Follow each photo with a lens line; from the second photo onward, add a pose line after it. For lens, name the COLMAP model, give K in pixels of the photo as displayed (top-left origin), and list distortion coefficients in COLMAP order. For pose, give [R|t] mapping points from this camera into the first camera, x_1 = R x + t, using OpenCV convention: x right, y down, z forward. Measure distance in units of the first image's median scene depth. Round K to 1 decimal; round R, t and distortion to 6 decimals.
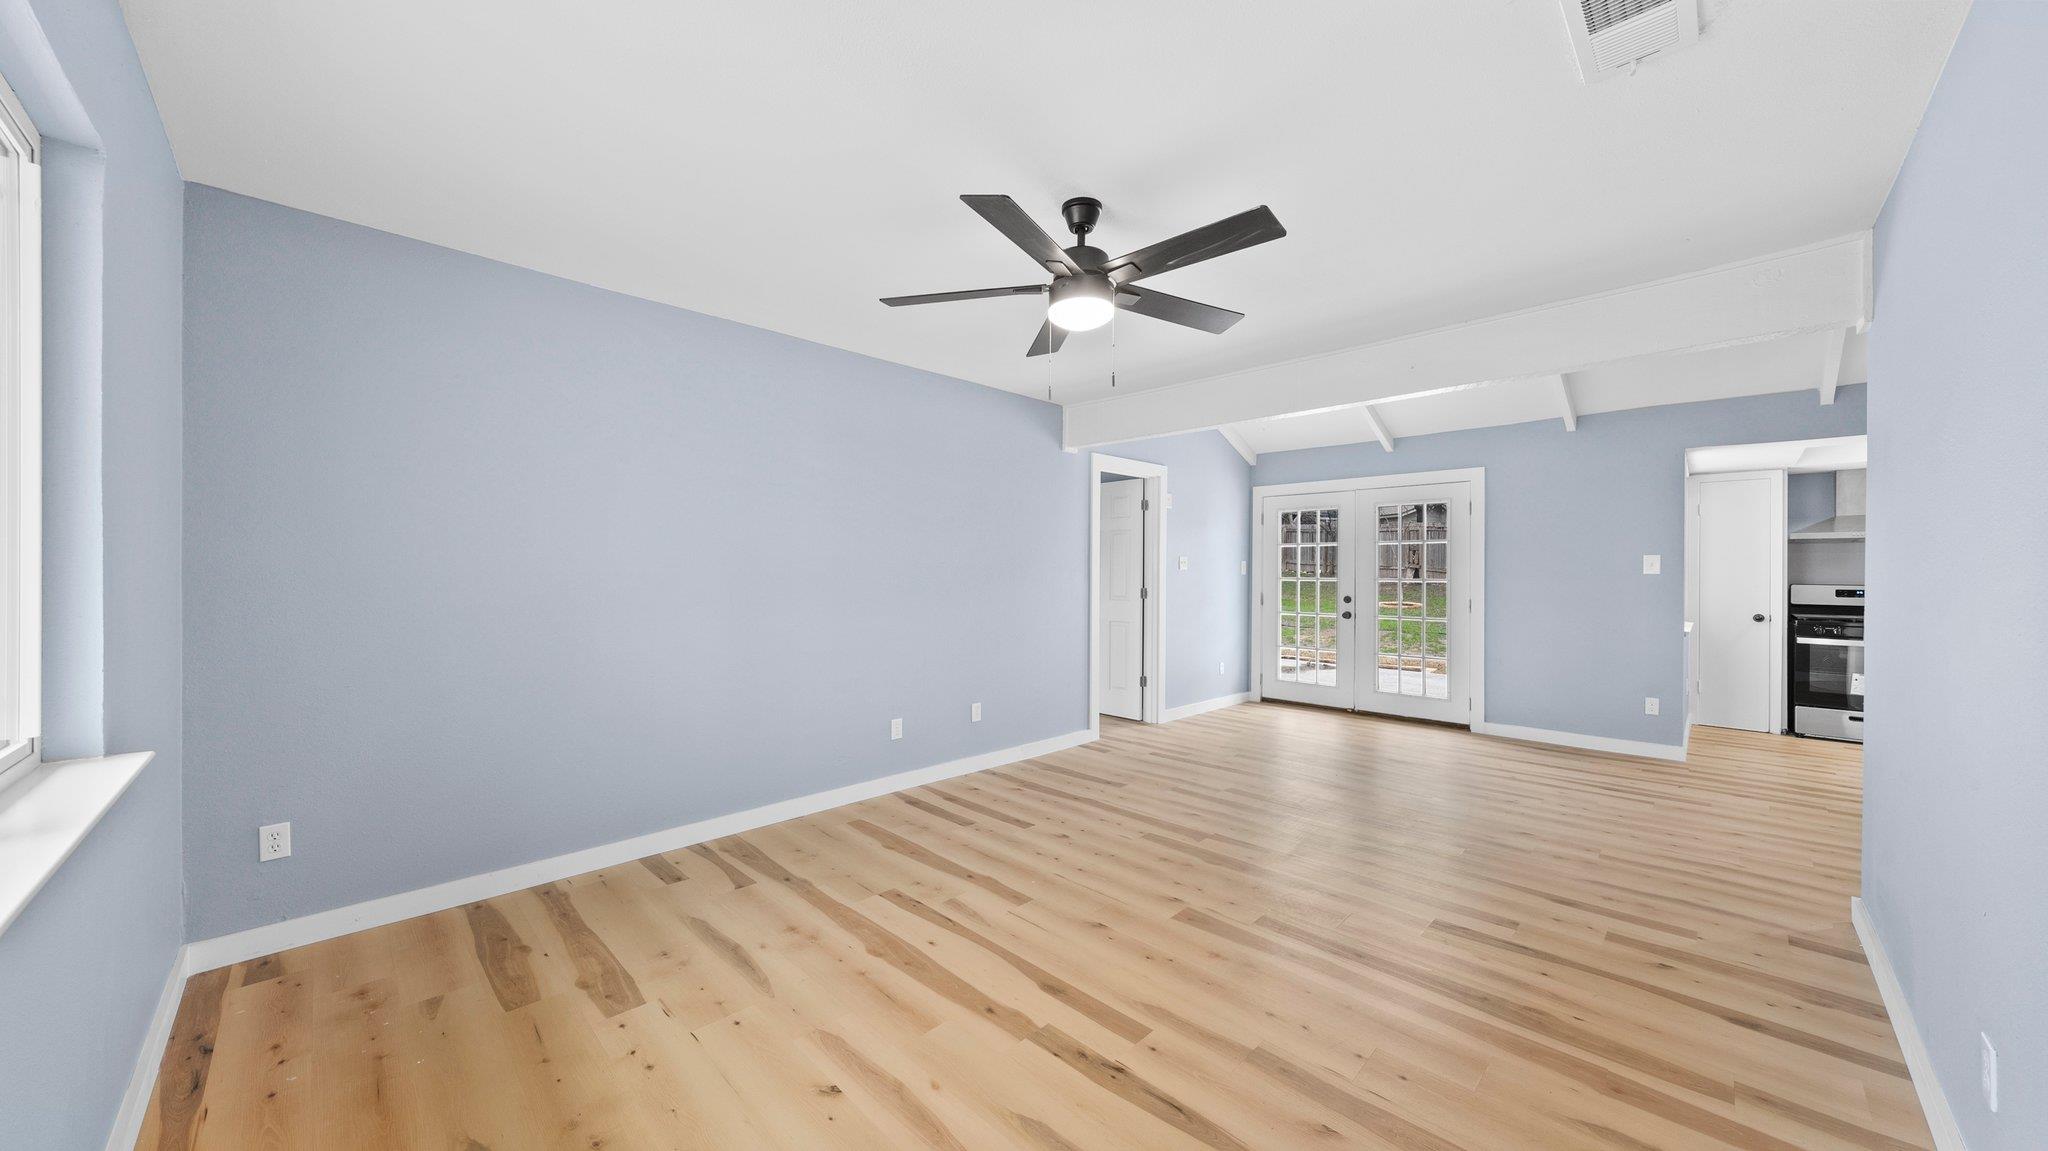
lens RADIAL K [[703.8, 0, 1014.9], [0, 703.8, 569.3], [0, 0, 1]] dist [-0.001086, -0.000031]
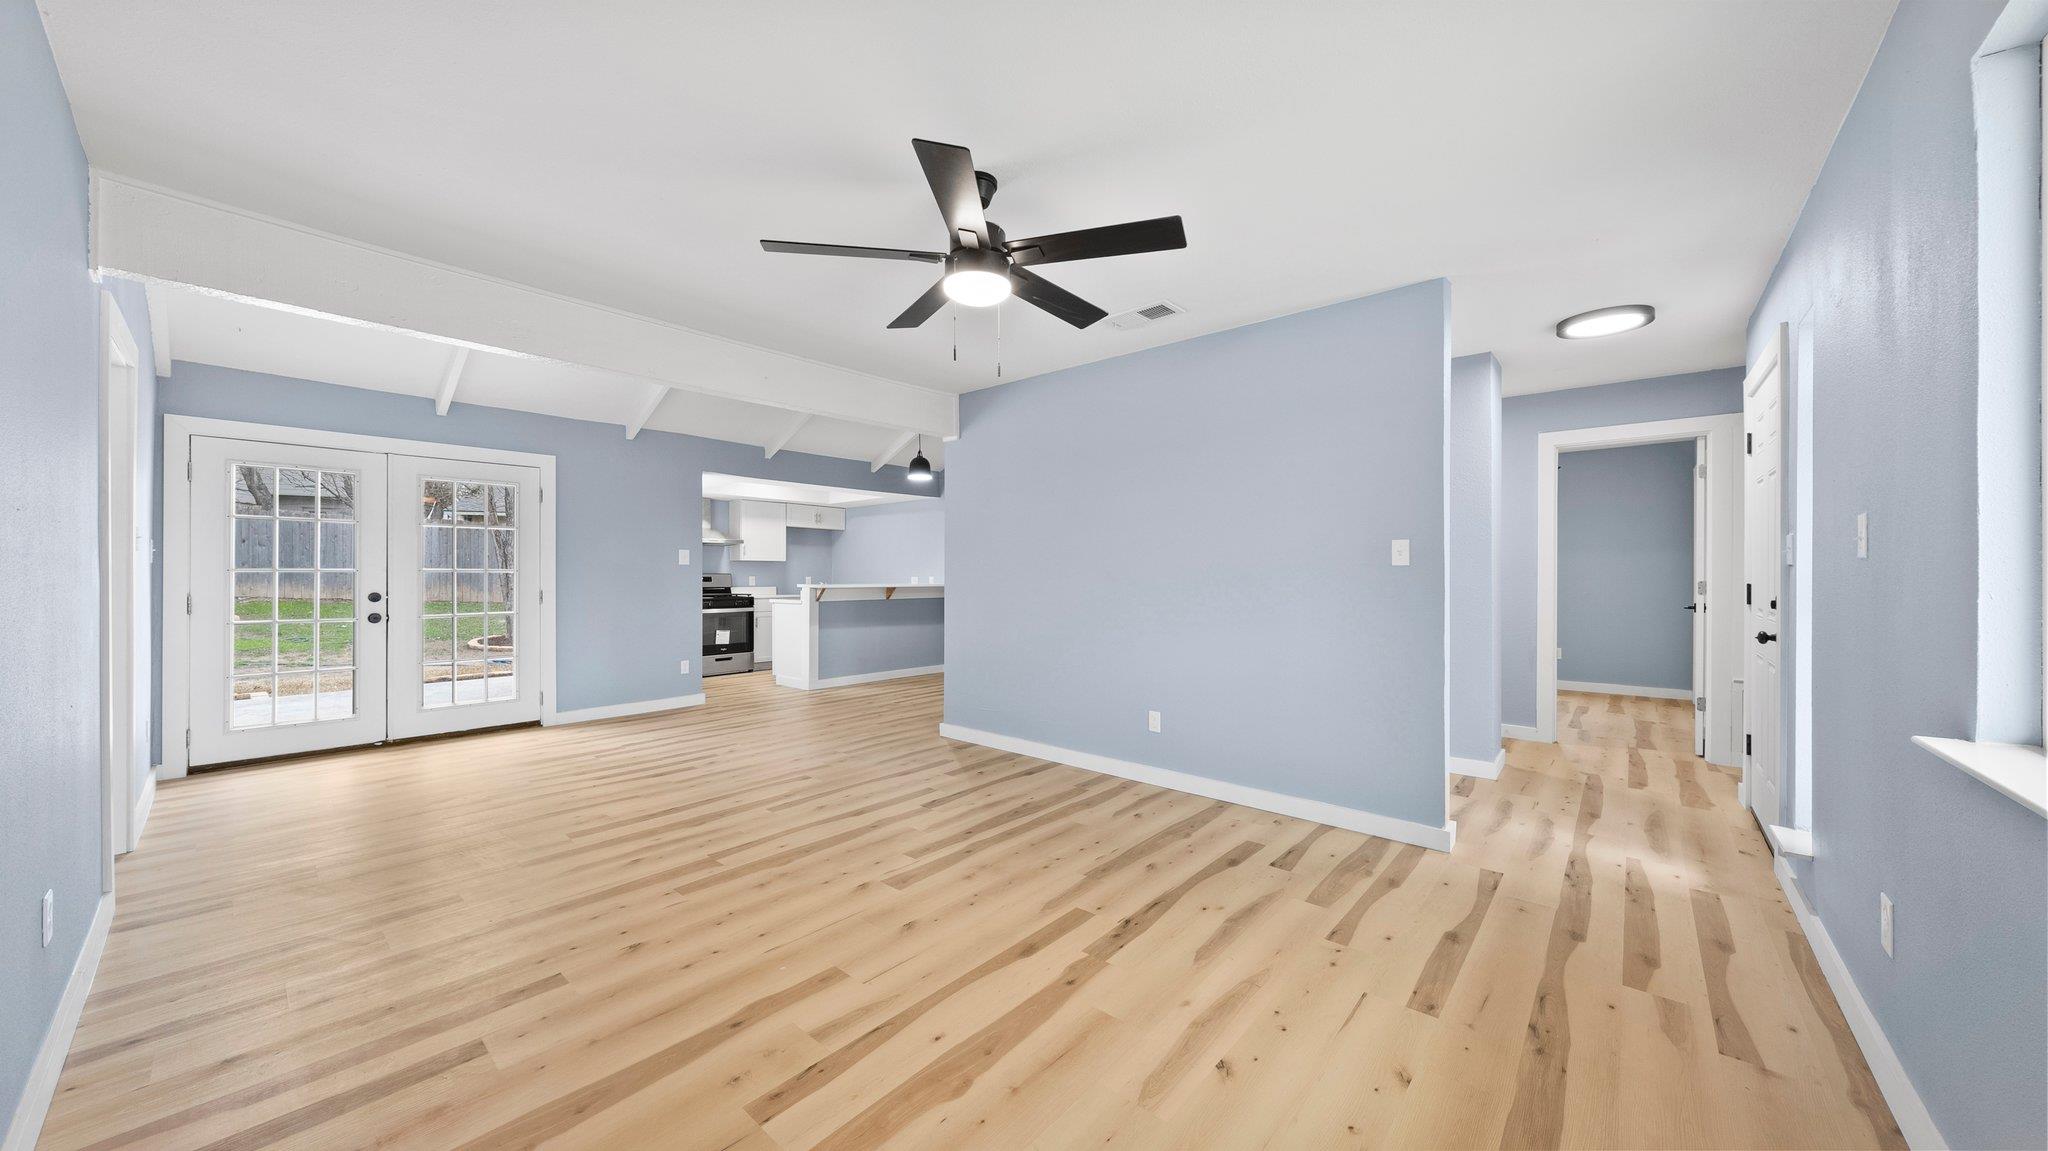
lens RADIAL K [[703.8, 0, 1024.3], [0, 703.8, 573.9], [0, 0, 1]] dist [-0.001086, -0.000031]
pose [[-0.073038, -0.004110, 0.997321, -0.615628], [-0.002596, 0.999989, 0.003931, 0.024436], [-0.997326, -0.002302, -0.073048, 0.682726]]
